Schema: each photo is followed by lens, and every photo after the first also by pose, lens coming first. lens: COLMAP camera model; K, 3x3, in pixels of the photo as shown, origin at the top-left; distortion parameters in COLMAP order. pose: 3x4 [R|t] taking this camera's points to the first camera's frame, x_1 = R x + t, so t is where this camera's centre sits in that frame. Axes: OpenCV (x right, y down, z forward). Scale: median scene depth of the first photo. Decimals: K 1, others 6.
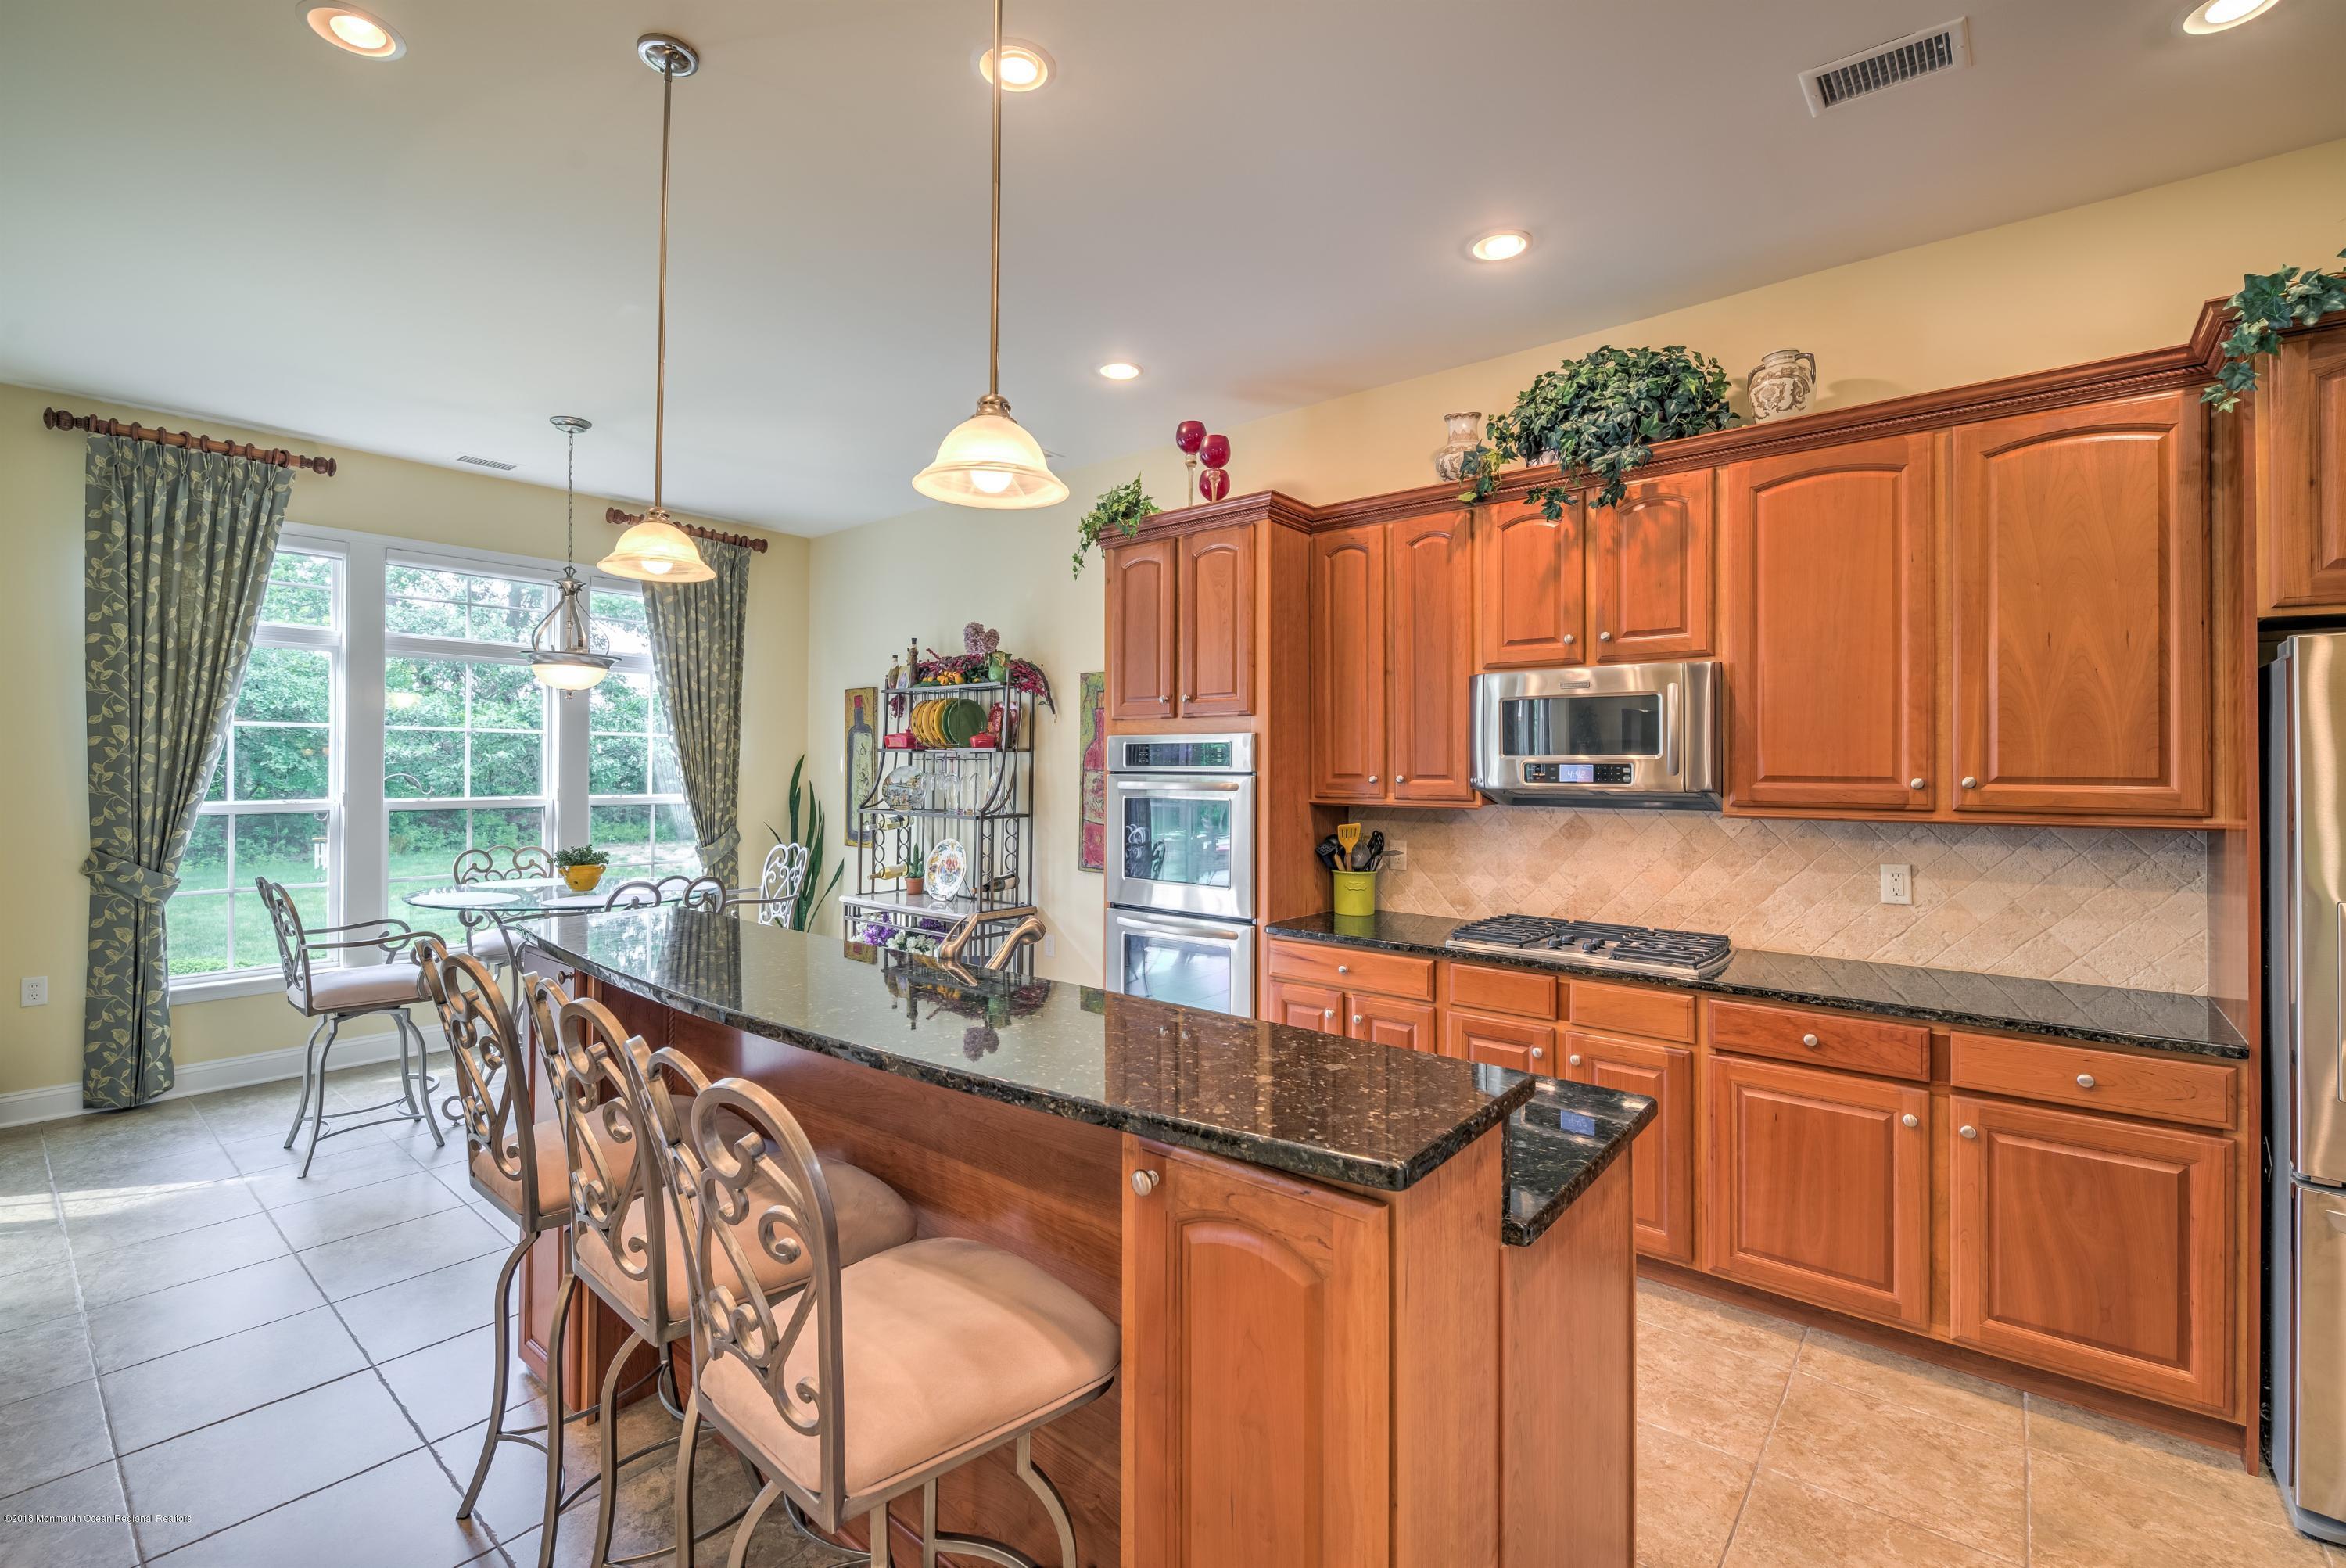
lens RADIAL K [[1018.8, 0, 1184.2], [0, 1018.8, 762.3], [0, 0, 1]] dist [-0.007951, -0.005765]
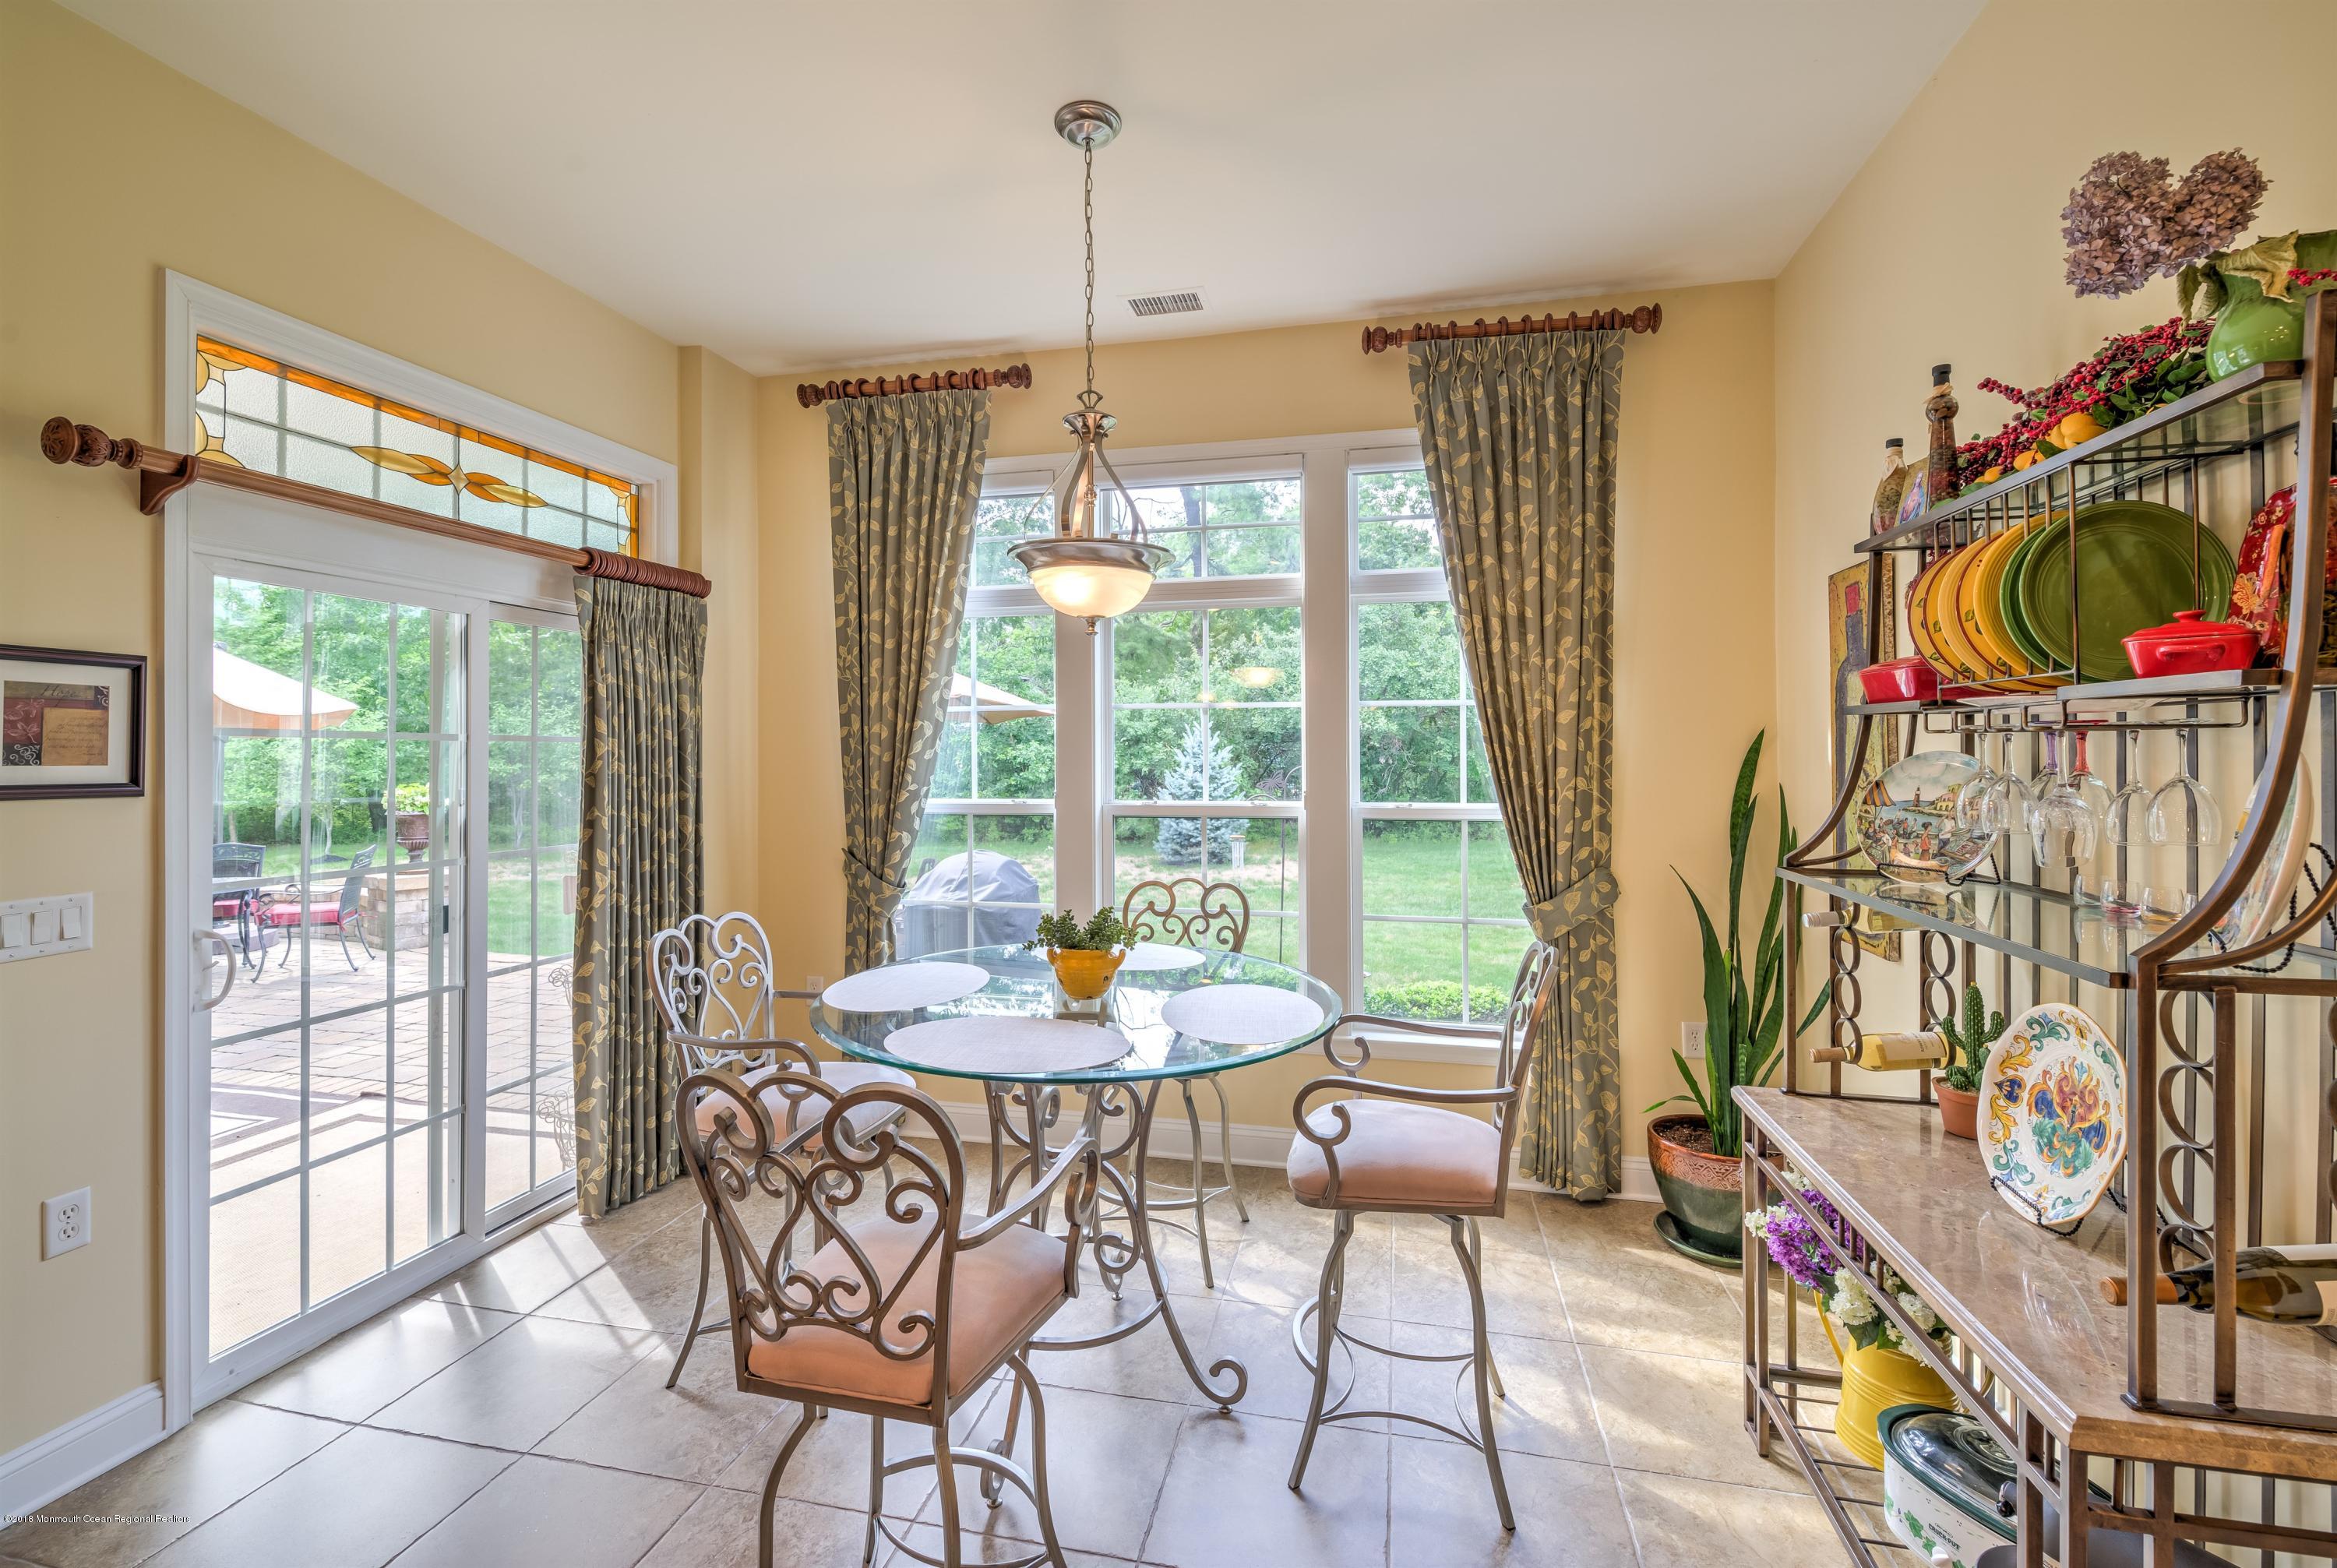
lens RADIAL K [[1014.8, 0, 1148.6], [0, 1014.8, 751.4], [0, 0, 1]] dist [-0.007951, -0.005765]
pose [[0.446236, -0.007774, -0.894881, -0.127926], [0.008965, 0.999951, -0.004217, 0.003201], [0.894870, -0.006141, 0.446284, 0.898927]]
